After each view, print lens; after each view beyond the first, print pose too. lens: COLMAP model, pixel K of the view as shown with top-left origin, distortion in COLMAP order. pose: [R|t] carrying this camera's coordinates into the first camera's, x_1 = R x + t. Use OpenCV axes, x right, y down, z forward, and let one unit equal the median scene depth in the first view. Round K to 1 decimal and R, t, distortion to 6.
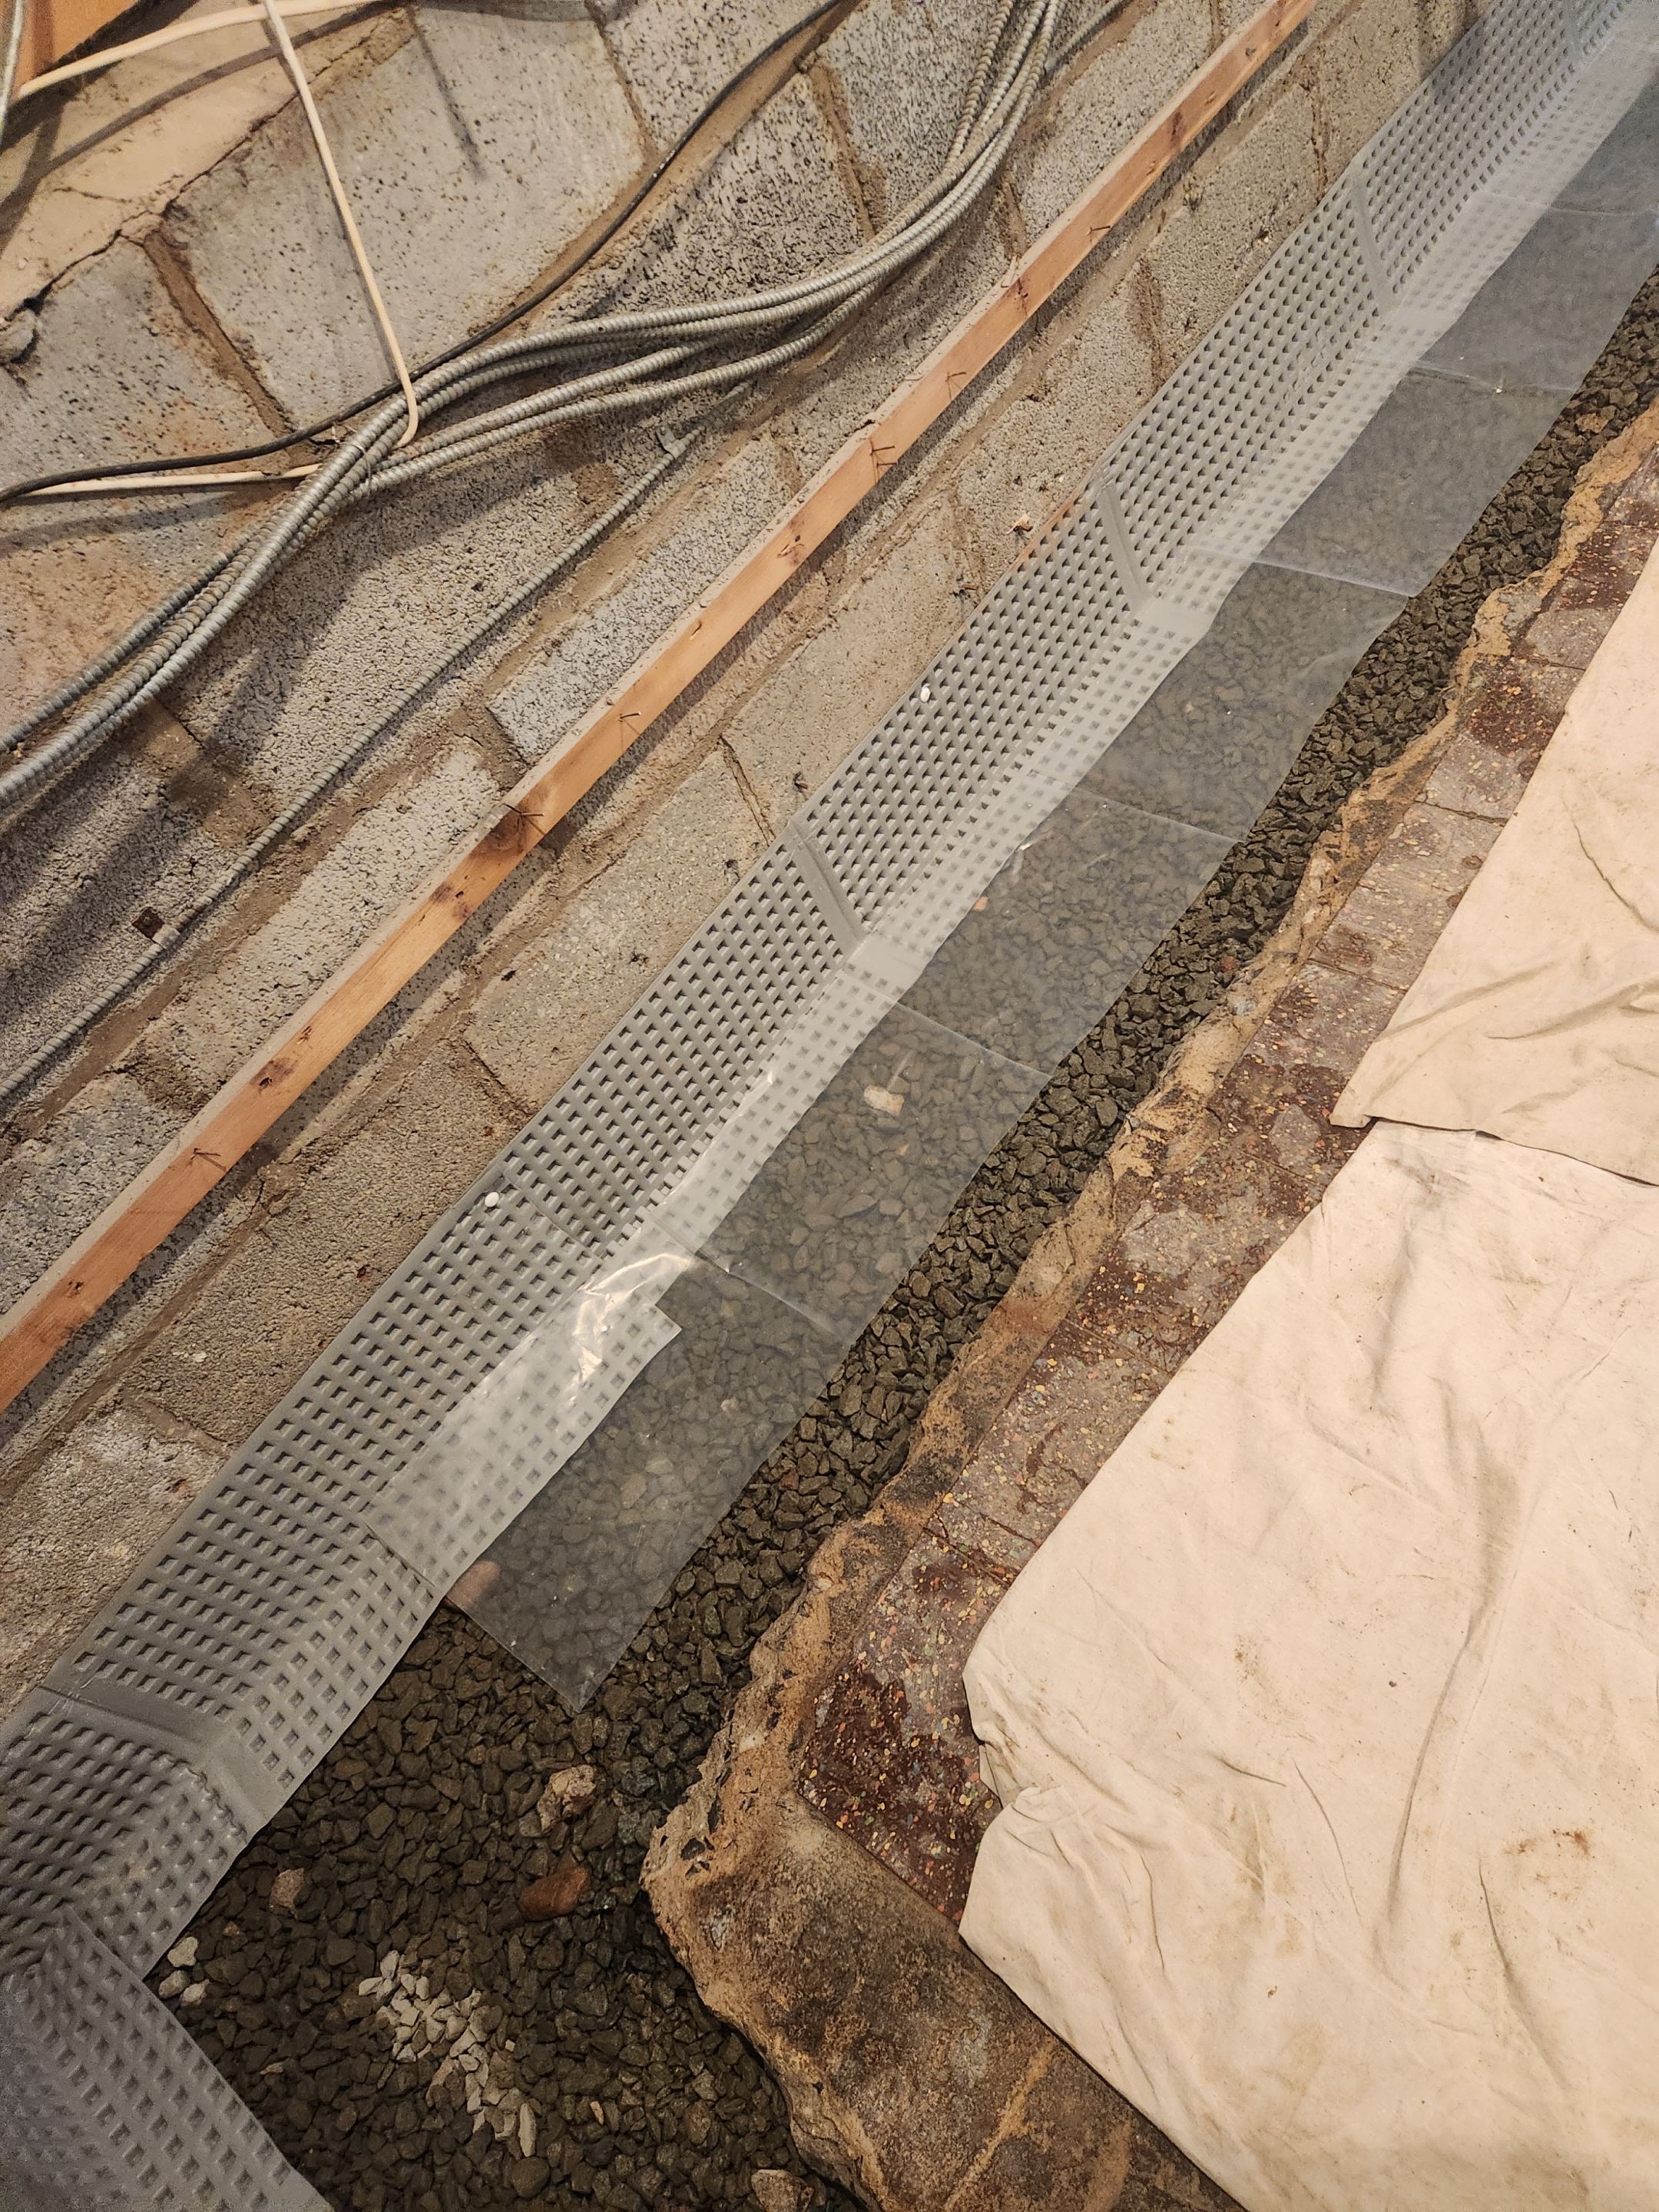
lens RADIAL K [[1466.3, 0, 870.6], [0, 1466.3, 1103.7], [0, 0, 1]] dist [0.069136, -0.059119]
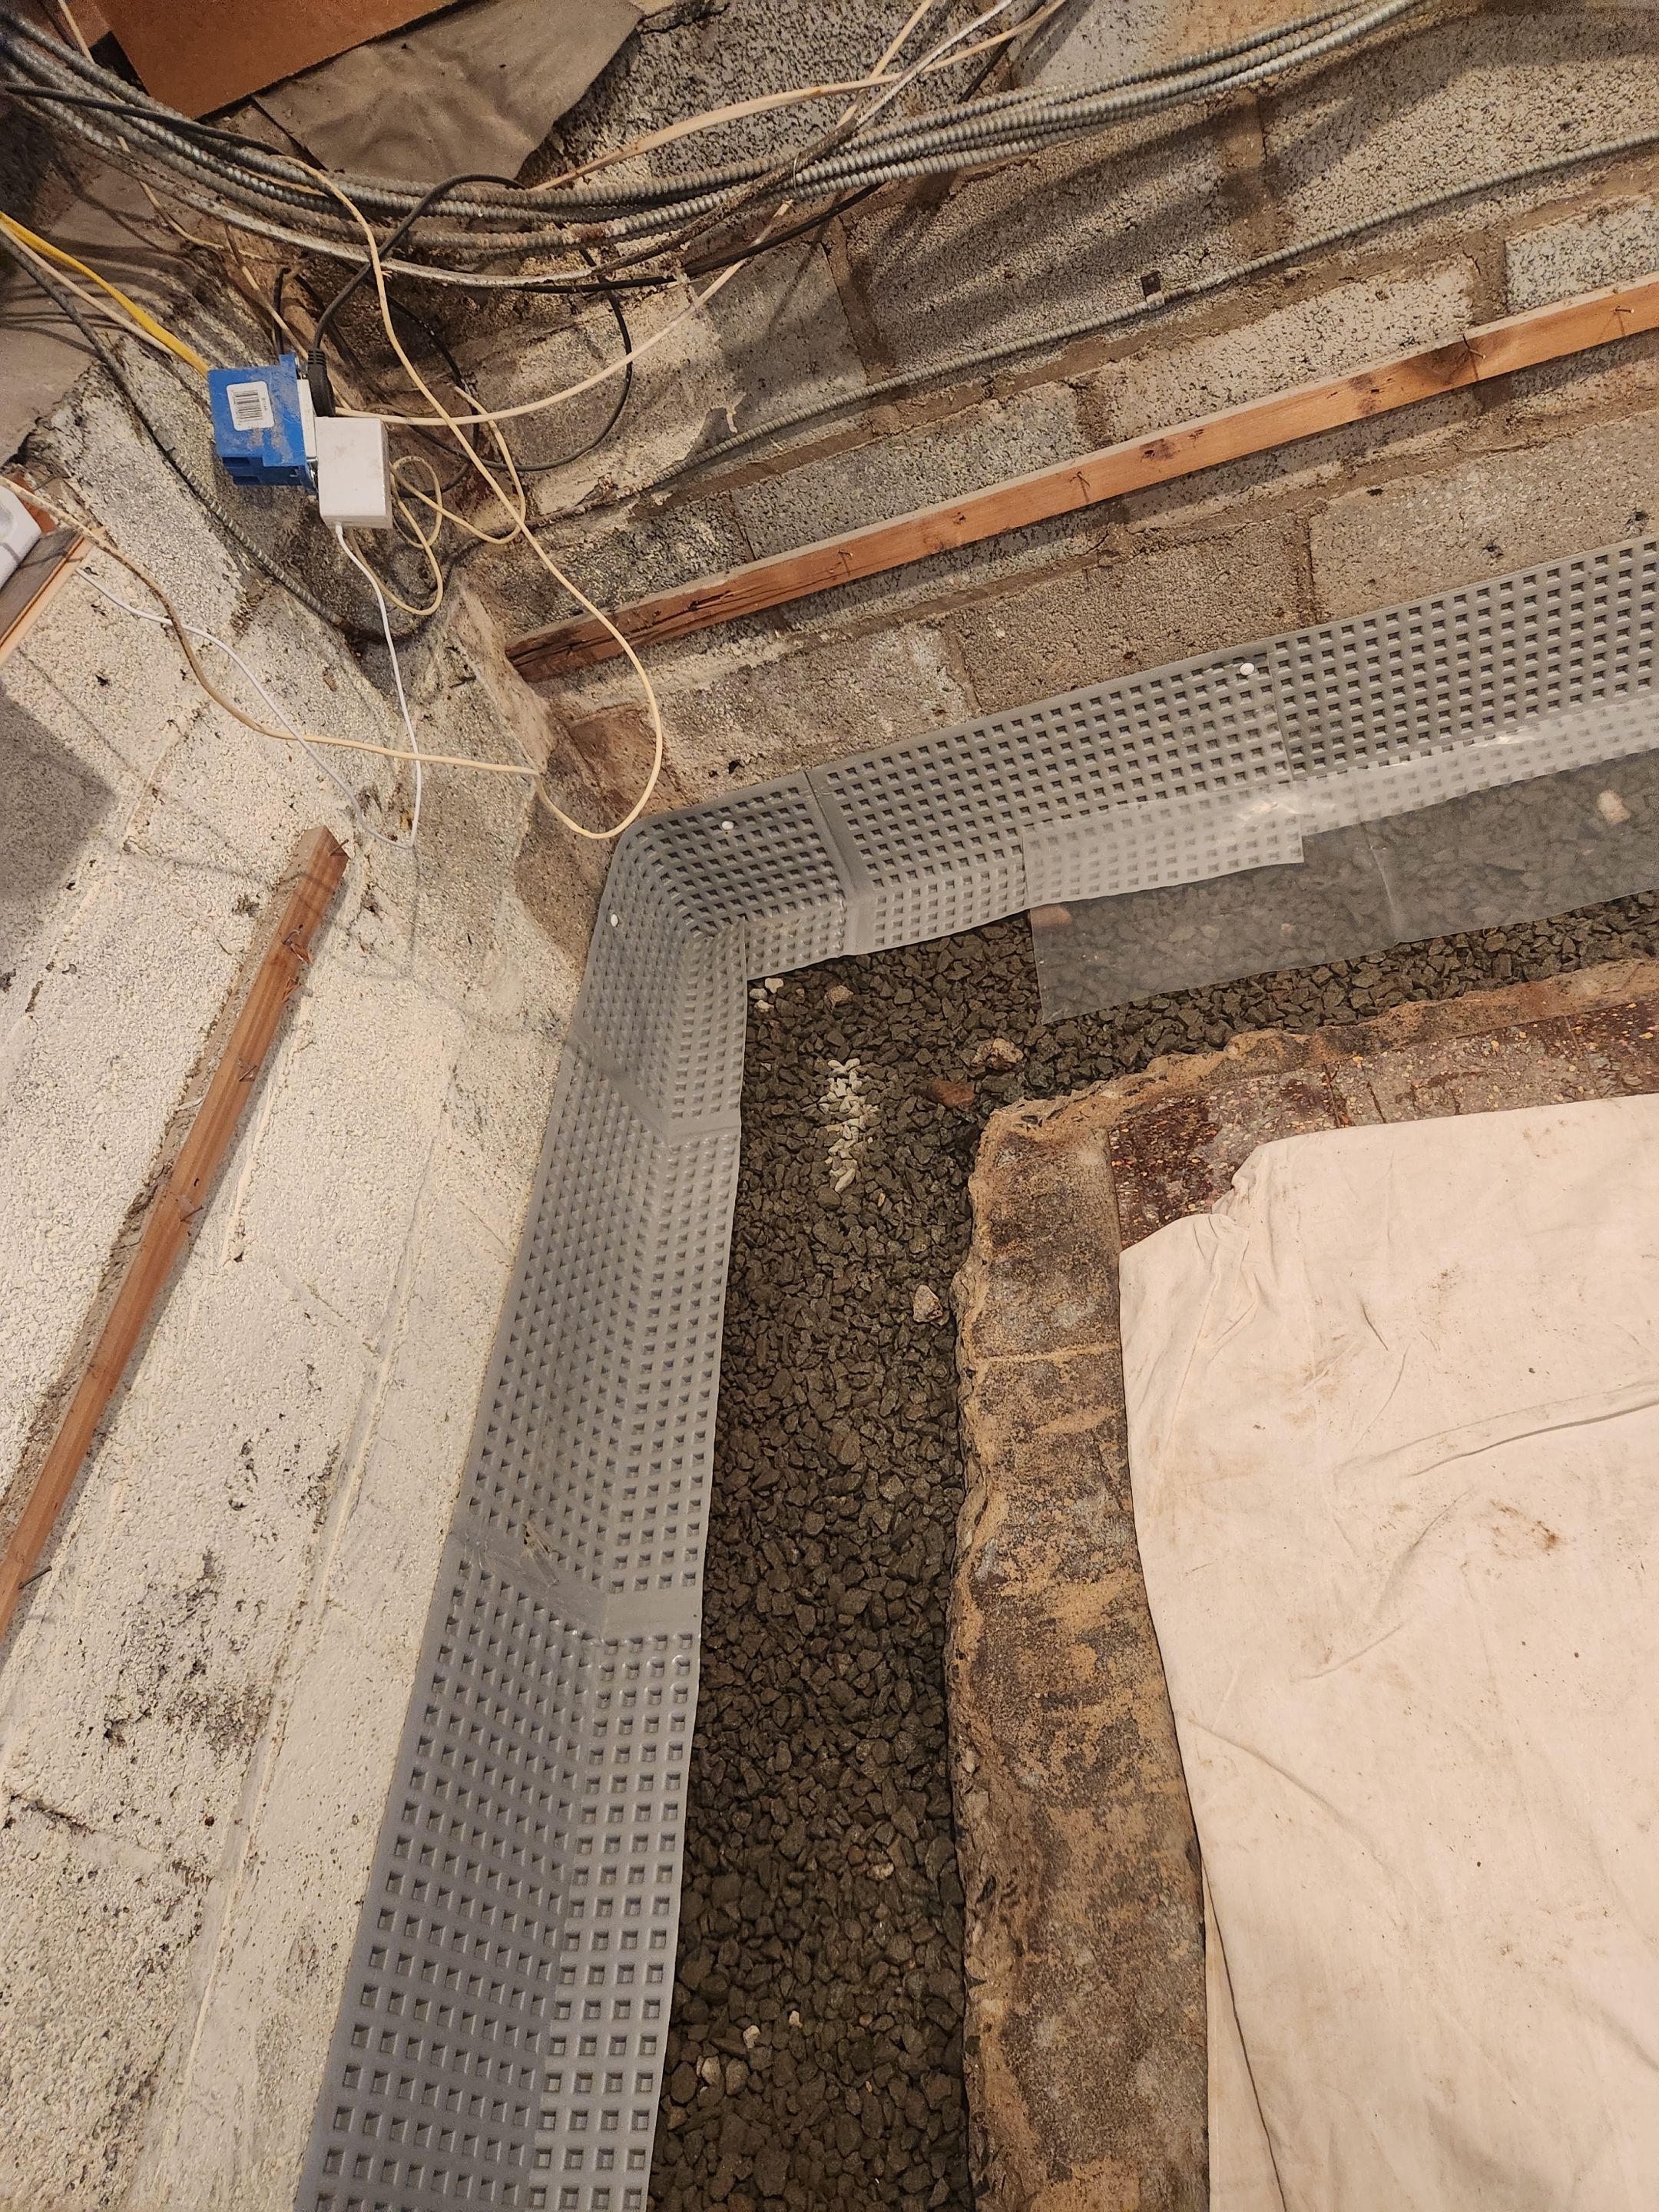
lens RADIAL K [[1466.3, 0, 870.6], [0, 1466.3, 1103.7], [0, 0, 1]] dist [0.069136, -0.059119]
pose [[0.632127, 0.637539, -0.440409, 0.315286], [-0.540426, 0.770054, 0.339052, 0.097926], [0.555297, 0.023684, 0.831315, -0.167379]]
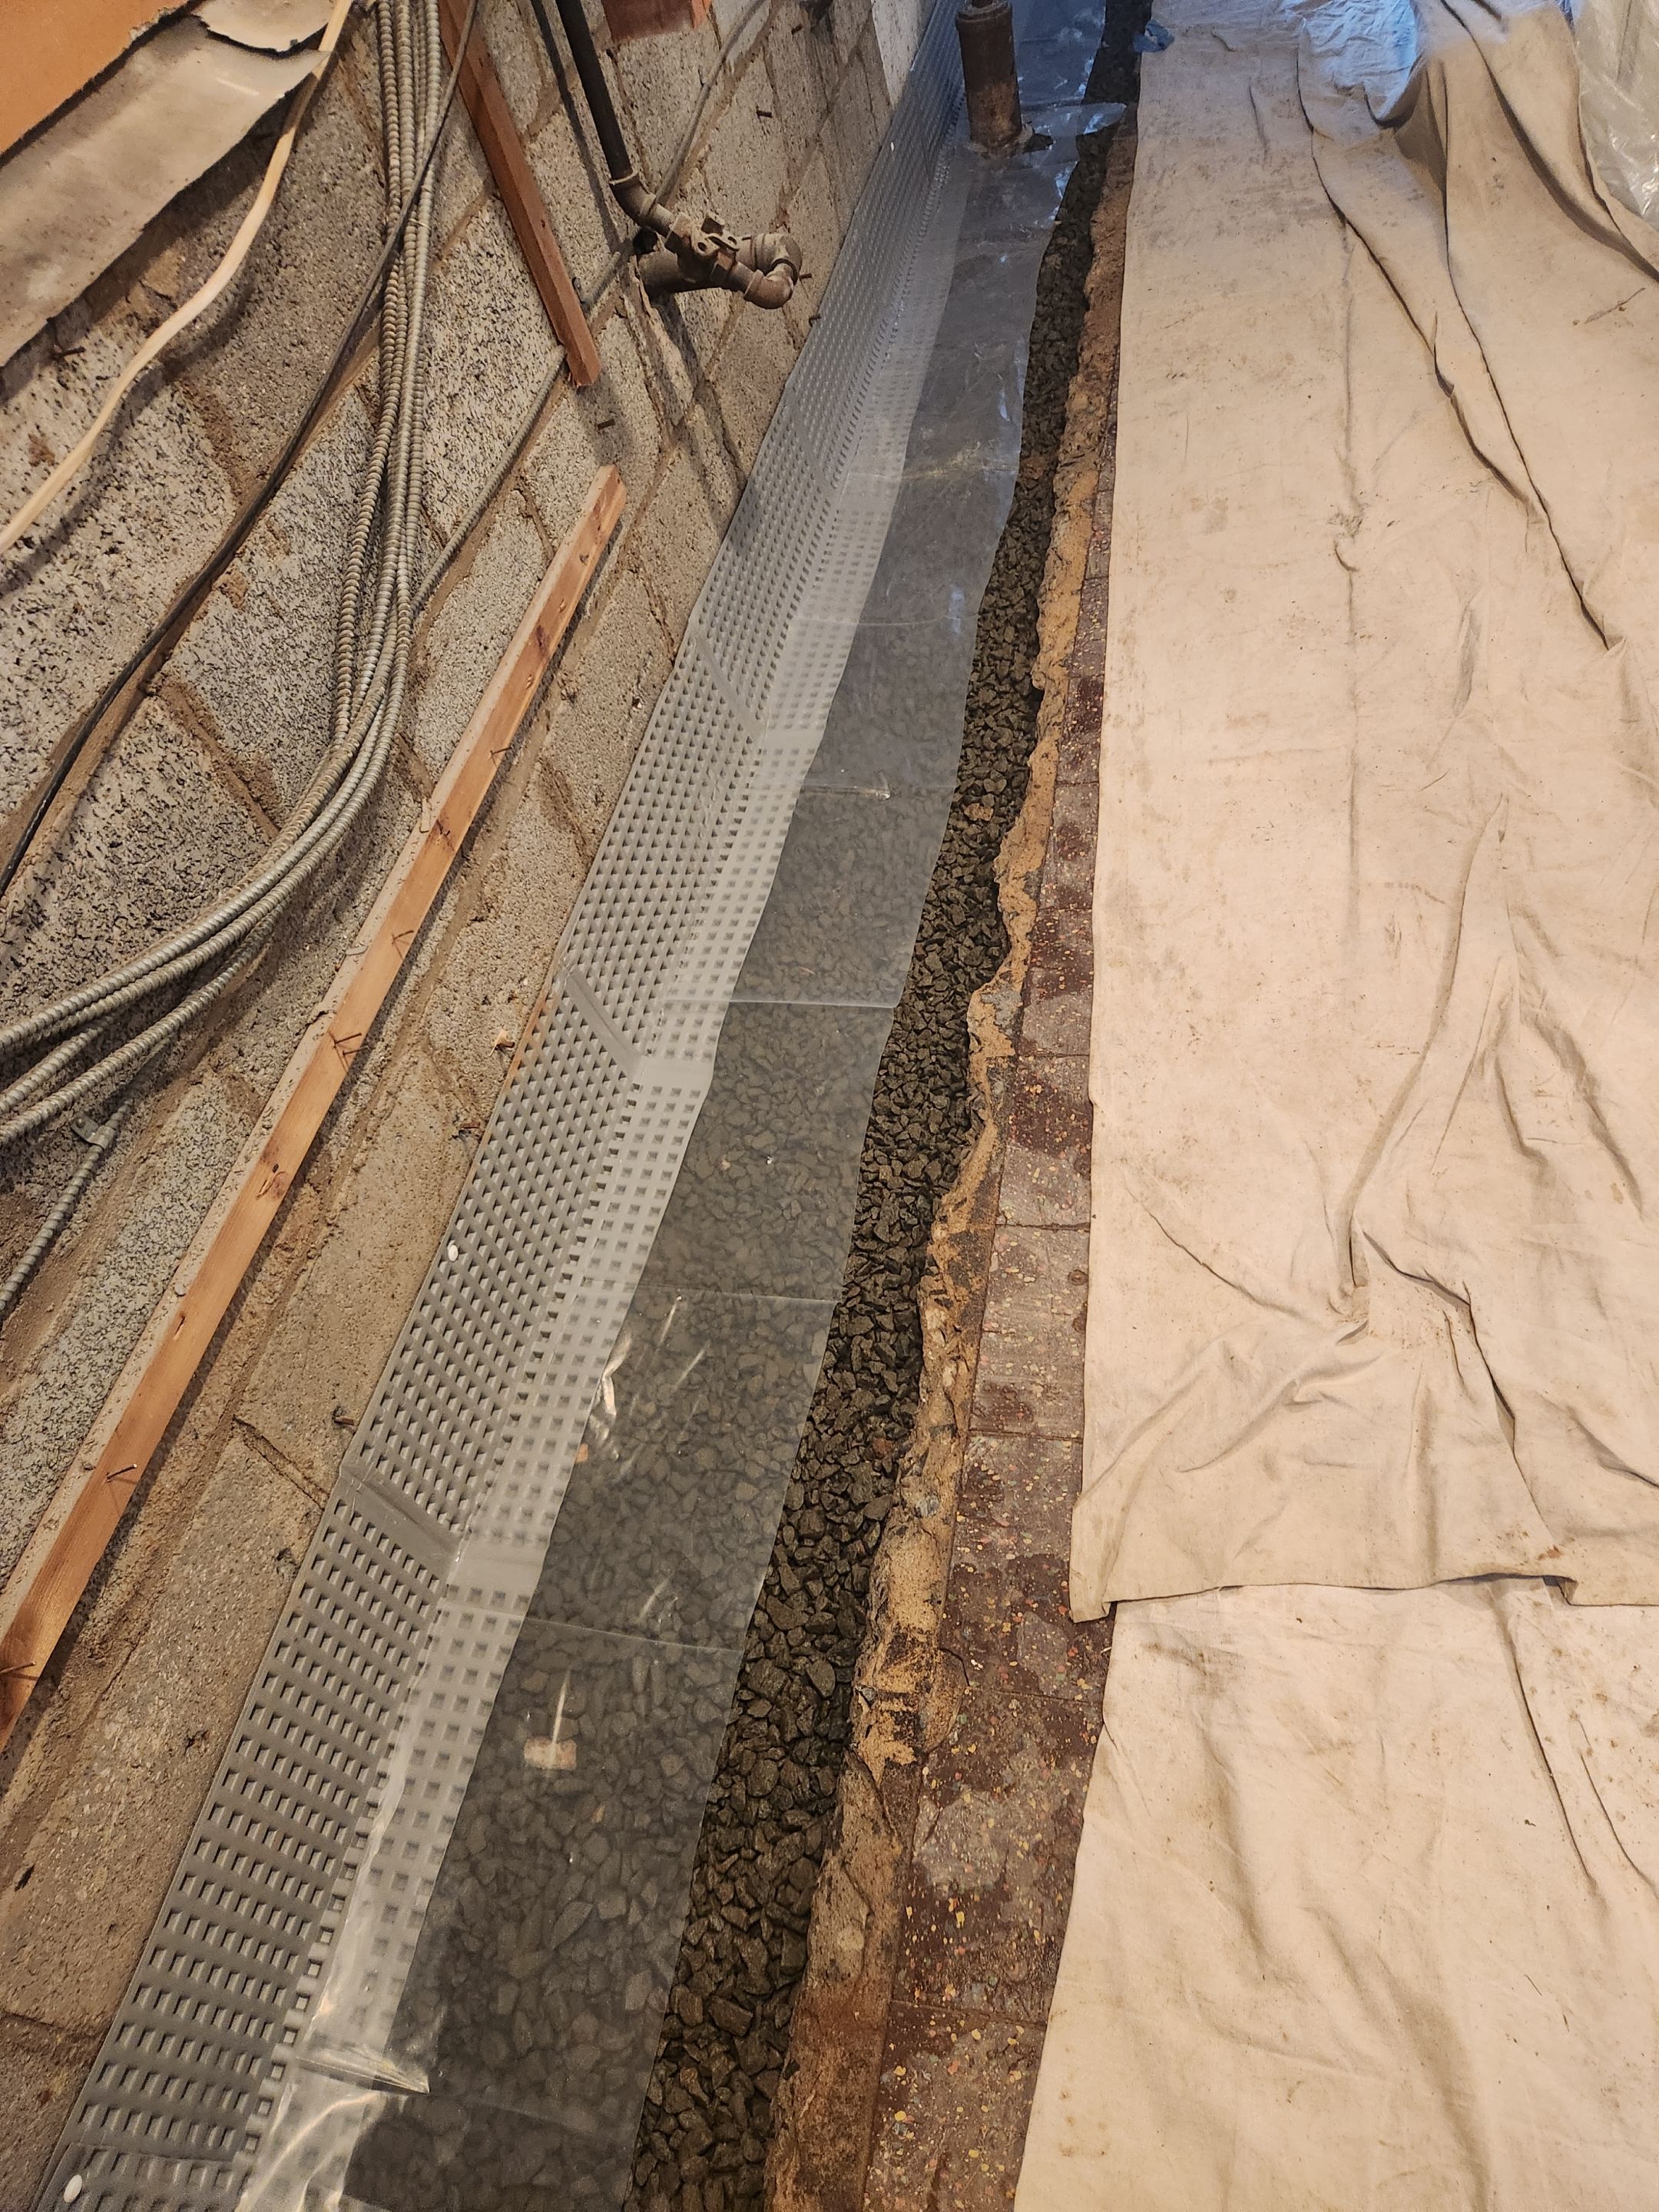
lens RADIAL K [[1463.8, 0, 867.3], [0, 1463.8, 1078.4], [0, 0, 1]] dist [0.068626, -0.066358]
pose [[0.890238, -0.260974, 0.373321, -0.051586], [0.328527, 0.935590, -0.129386, -0.218925], [-0.315509, 0.237830, 0.918635, 0.123093]]
